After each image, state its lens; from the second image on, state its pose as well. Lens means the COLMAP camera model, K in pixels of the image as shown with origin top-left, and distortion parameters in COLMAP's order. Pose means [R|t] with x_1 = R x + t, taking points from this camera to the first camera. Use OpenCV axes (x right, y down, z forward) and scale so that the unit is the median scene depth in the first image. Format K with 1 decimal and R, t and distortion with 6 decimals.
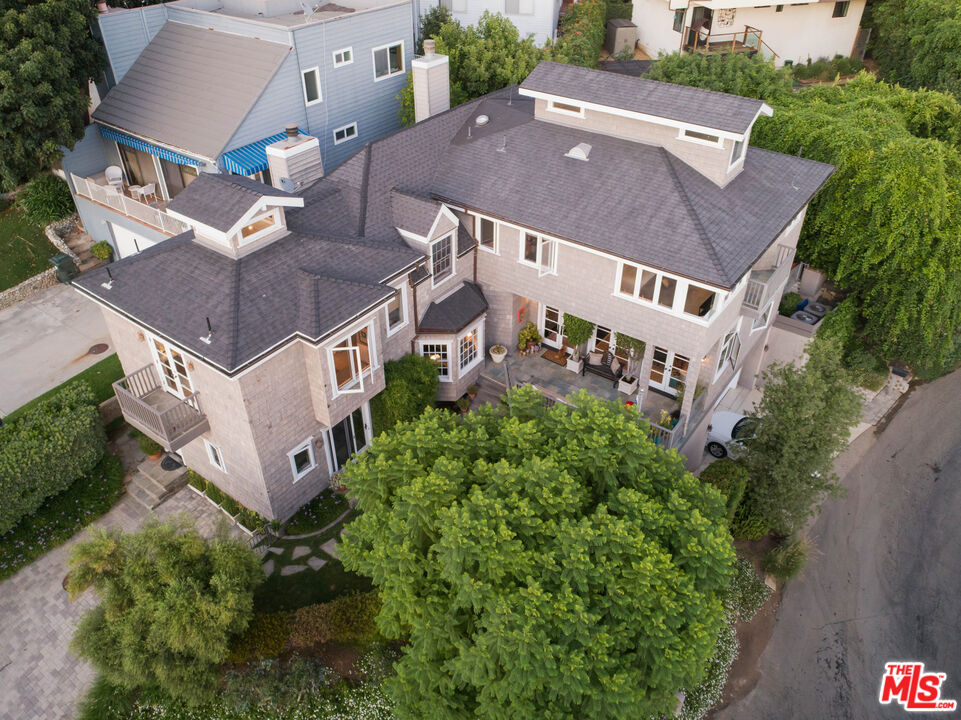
lens RADIAL K [[730.2, 0, 479.7], [0, 730.2, 360.5], [0, 0, 1]] dist [0.003103, -0.006142]
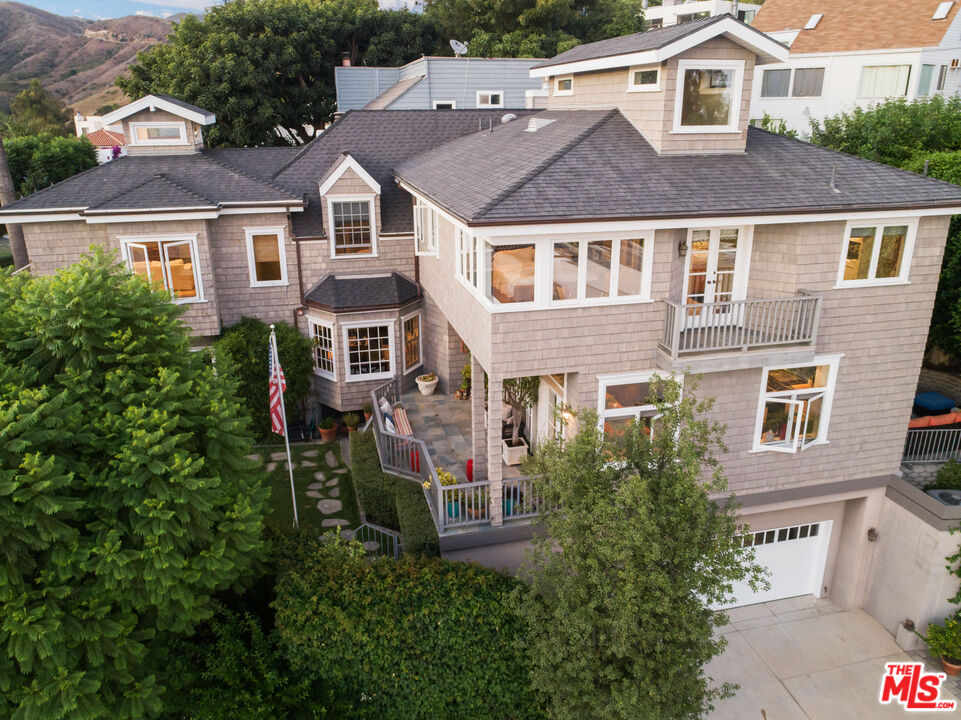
lens RADIAL K [[730.2, 0, 479.5], [0, 730.2, 356.6], [0, 0, 1]] dist [0.003103, -0.006142]
pose [[0.757307, 0.203848, -0.620429, 0.601534], [-0.381881, 0.908906, -0.167500, 0.081503], [0.529768, 0.363779, 0.766167, 0.469894]]
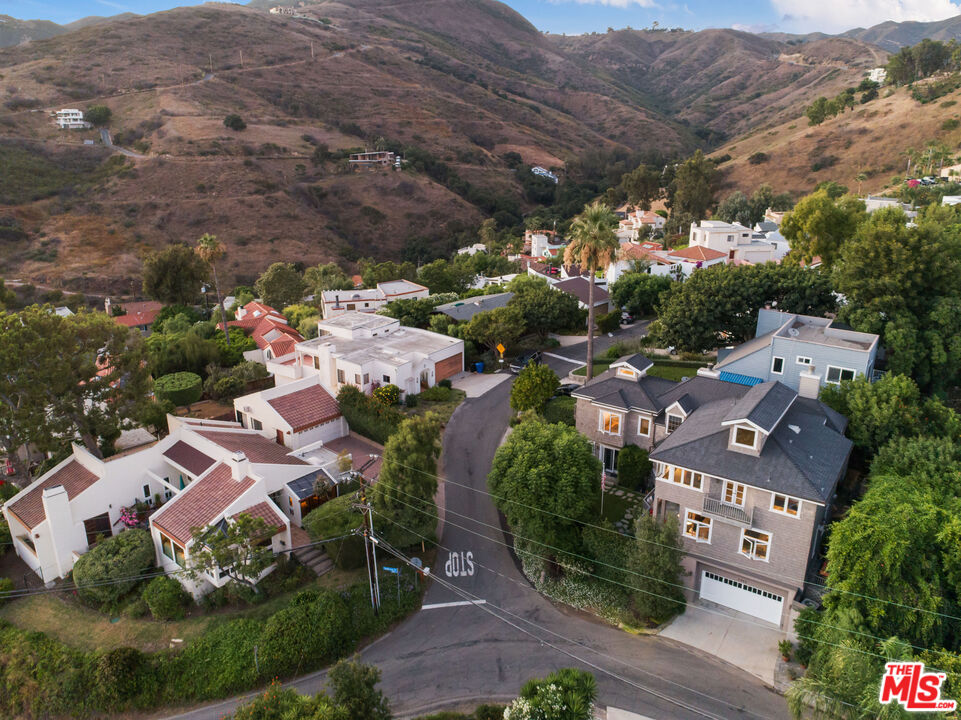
lens RADIAL K [[730.2, 0, 478.9], [0, 730.2, 359.7], [0, 0, 1]] dist [0.003103, -0.006142]
pose [[0.026206, 0.316605, -0.948195, 1.996150], [-0.594351, 0.767598, 0.239876, -0.468344], [0.803779, 0.557275, 0.208290, -0.088360]]
